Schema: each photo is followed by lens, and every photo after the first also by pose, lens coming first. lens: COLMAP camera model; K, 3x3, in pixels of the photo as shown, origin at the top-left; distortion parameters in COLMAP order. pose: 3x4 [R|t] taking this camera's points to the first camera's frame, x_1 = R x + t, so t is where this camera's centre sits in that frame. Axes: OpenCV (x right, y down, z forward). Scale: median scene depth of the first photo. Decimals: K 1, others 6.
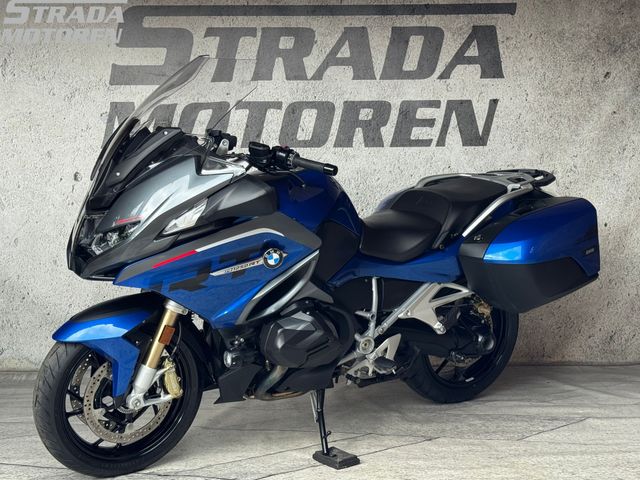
lens RADIAL K [[1005.9, 0, 333.7], [0, 1005.9, 239.9], [0, 0, 1]] dist [0.118208, 0.000000]
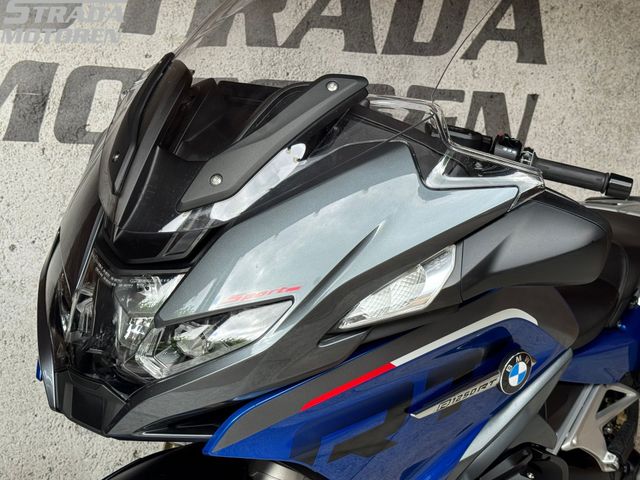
lens RADIAL K [[1005.9, 0, 324.4], [0, 1005.9, 243.5], [0, 0, 1]] dist [0.118208, 0.000000]
pose [[0.946647, 0.015787, 0.321885, -0.254410], [-0.008991, 0.999704, -0.022589, -0.025744], [-0.322146, 0.018489, 0.946509, 0.503568]]
